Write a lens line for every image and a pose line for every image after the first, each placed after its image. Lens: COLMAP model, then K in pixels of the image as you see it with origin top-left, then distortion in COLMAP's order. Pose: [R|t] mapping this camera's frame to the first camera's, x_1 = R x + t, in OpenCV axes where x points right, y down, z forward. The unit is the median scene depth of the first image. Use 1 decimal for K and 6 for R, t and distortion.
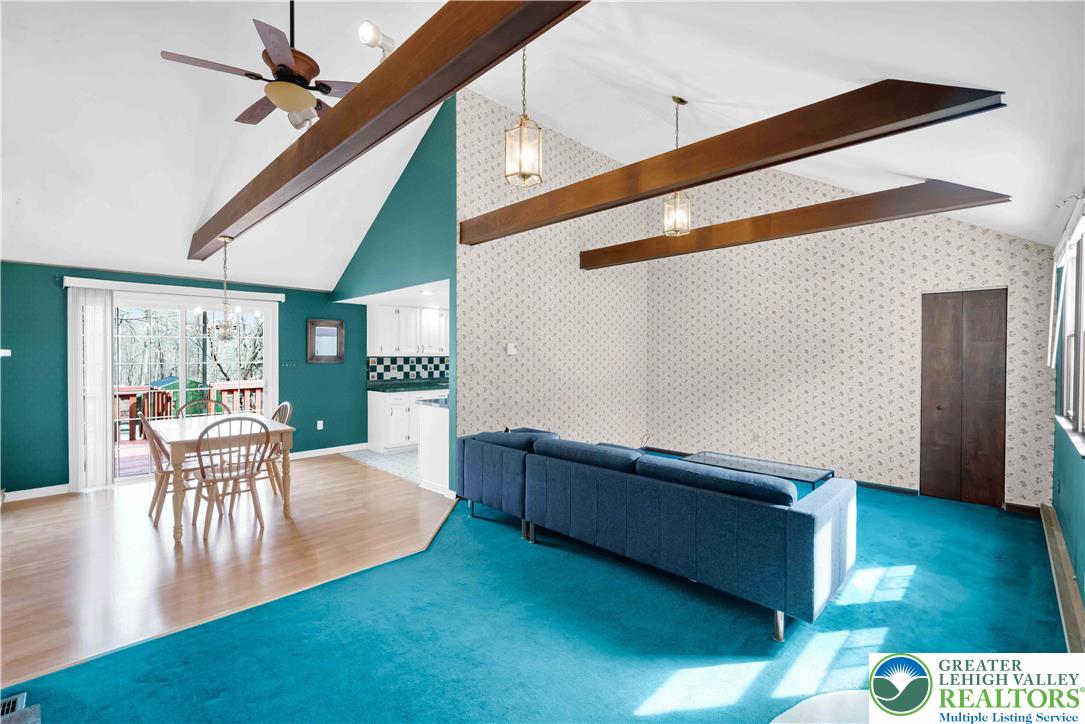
lens RADIAL K [[472.0, 0, 542.5], [0, 472.0, 362.0], [0, 0, 1]] dist [-0.000447, -0.000018]
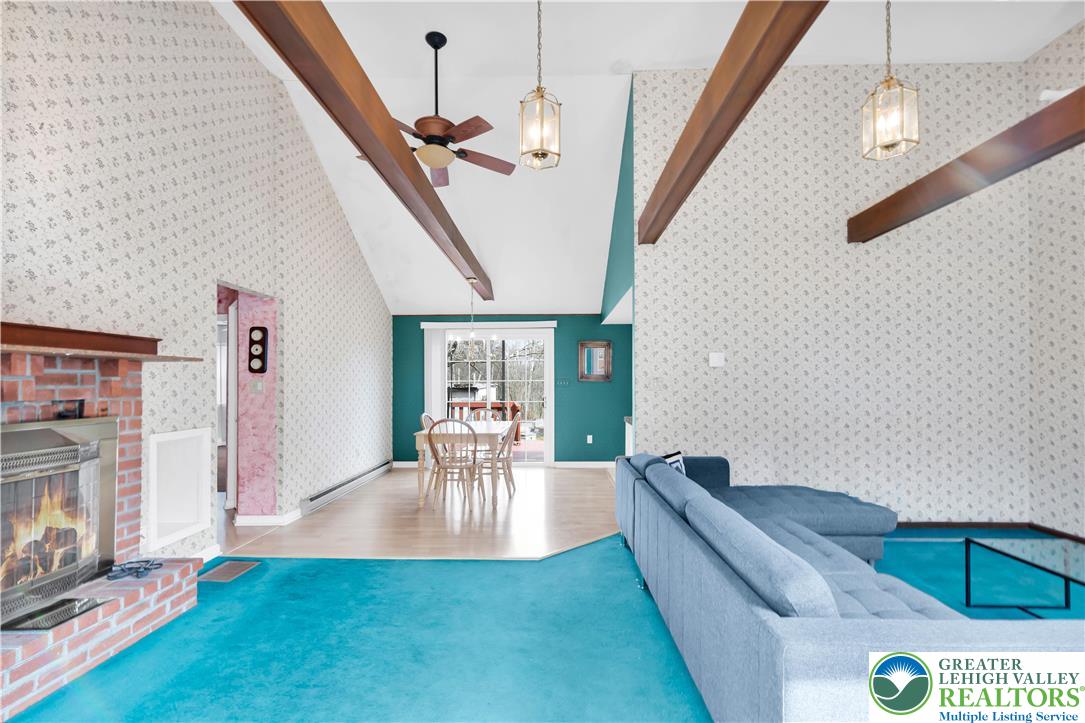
lens RADIAL K [[487.2, 0, 541.0], [0, 487.2, 388.3], [0, 0, 1]] dist [0.000102, 0.000178]
pose [[0.693284, 0.003627, -0.720655, 0.248687], [-0.004985, 0.999988, 0.000236, 0.017402], [0.720647, 0.003429, 0.693294, 0.145722]]
